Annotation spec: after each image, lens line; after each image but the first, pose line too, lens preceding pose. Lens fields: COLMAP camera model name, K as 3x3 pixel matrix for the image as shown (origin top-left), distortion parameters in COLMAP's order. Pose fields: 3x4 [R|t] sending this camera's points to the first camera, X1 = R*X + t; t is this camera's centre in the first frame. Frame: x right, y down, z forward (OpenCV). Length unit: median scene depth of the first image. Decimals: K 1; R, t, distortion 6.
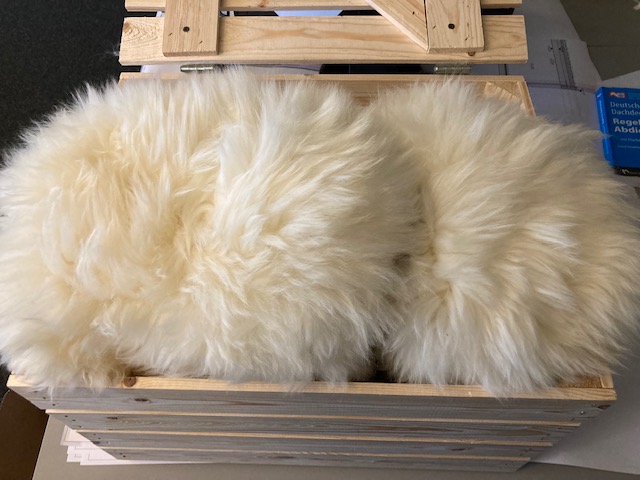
lens RADIAL K [[536.2, 0, 320.0], [0, 536.2, 237.3], [0, 0, 1]] dist [-0.011279, -0.022212]
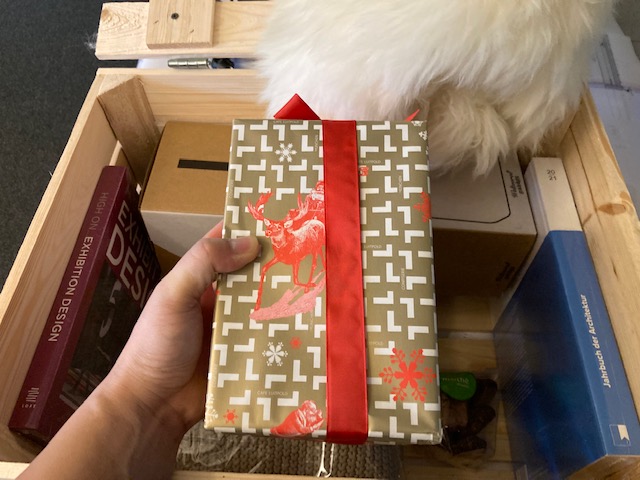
lens RADIAL K [[536.2, 0, 319.5], [0, 536.2, 238.2], [0, 0, 1]] dist [-0.011279, -0.022212]
pose [[0.999797, 0.004763, -0.019589, -0.005903], [-0.004782, 0.999988, -0.000919, -0.041593], [0.019584, 0.001012, 0.999808, 0.166863]]
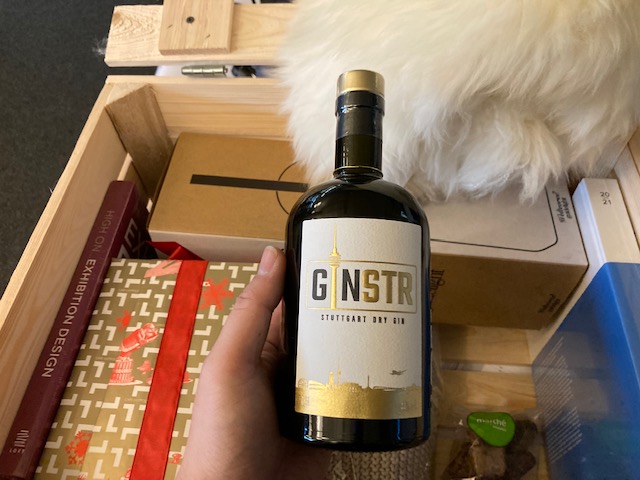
lens RADIAL K [[536.2, 0, 320.1], [0, 536.2, 240.5], [0, 0, 1]] dist [-0.011279, -0.022212]
pose [[0.998101, 0.019969, -0.058273, -0.010610], [-0.020464, 0.999759, -0.007911, -0.066339], [0.058101, 0.009089, 0.998269, 0.237873]]
